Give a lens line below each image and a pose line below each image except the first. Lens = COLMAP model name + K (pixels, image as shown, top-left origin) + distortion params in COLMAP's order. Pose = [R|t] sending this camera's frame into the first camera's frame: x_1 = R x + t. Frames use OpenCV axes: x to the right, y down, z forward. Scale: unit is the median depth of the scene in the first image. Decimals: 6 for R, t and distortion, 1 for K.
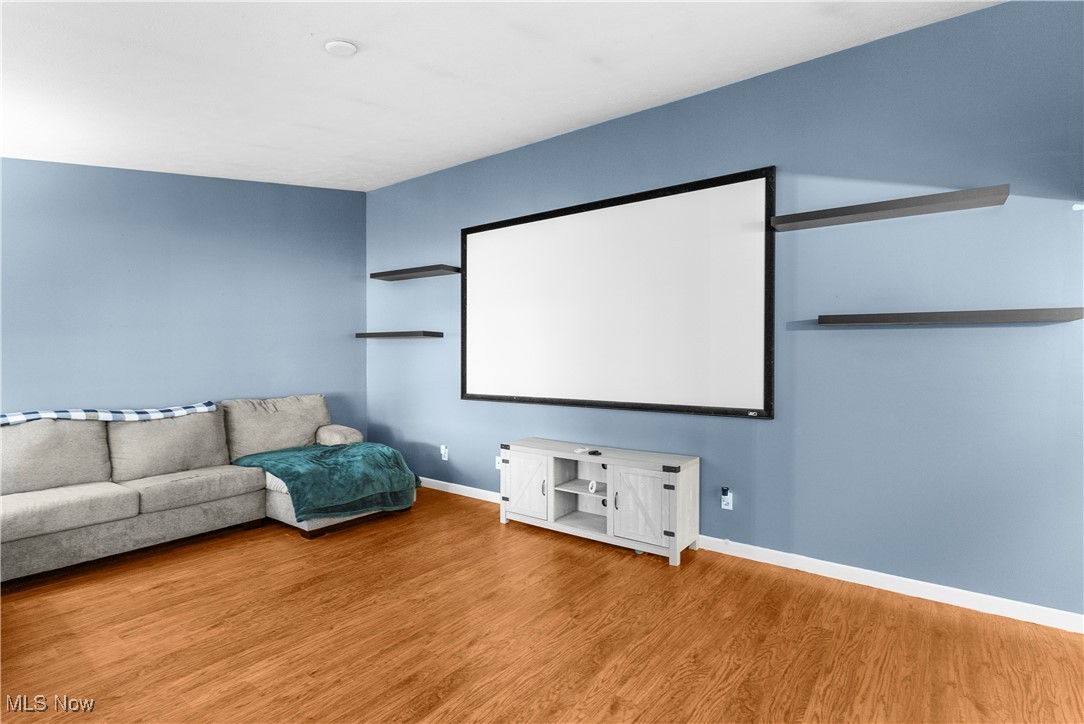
lens RADIAL K [[526.1, 0, 542.0], [0, 526.1, 360.0], [0, 0, 1]] dist [0.001967, -0.000020]
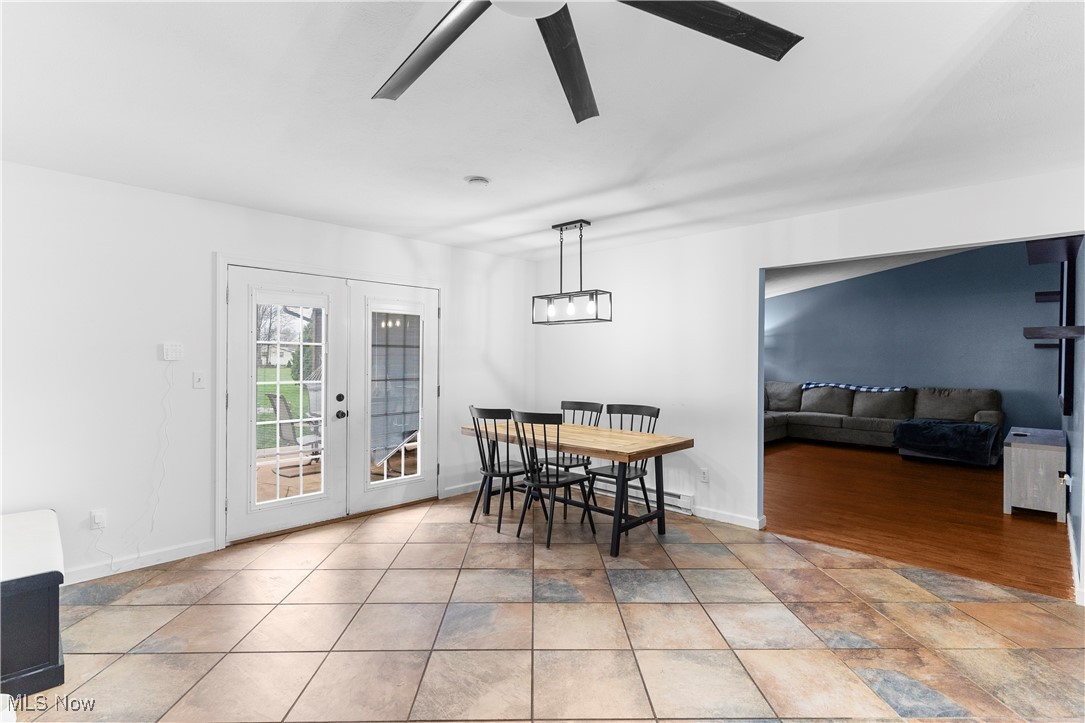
lens RADIAL K [[526.6, 0, 542.3], [0, 526.6, 362.6], [0, 0, 1]] dist [0.001967, -0.000020]
pose [[-0.120099, -0.000783, -0.992762, 1.563001], [-0.016690, 0.999860, 0.001231, 0.017484], [0.992622, 0.016717, -0.120095, -0.050793]]
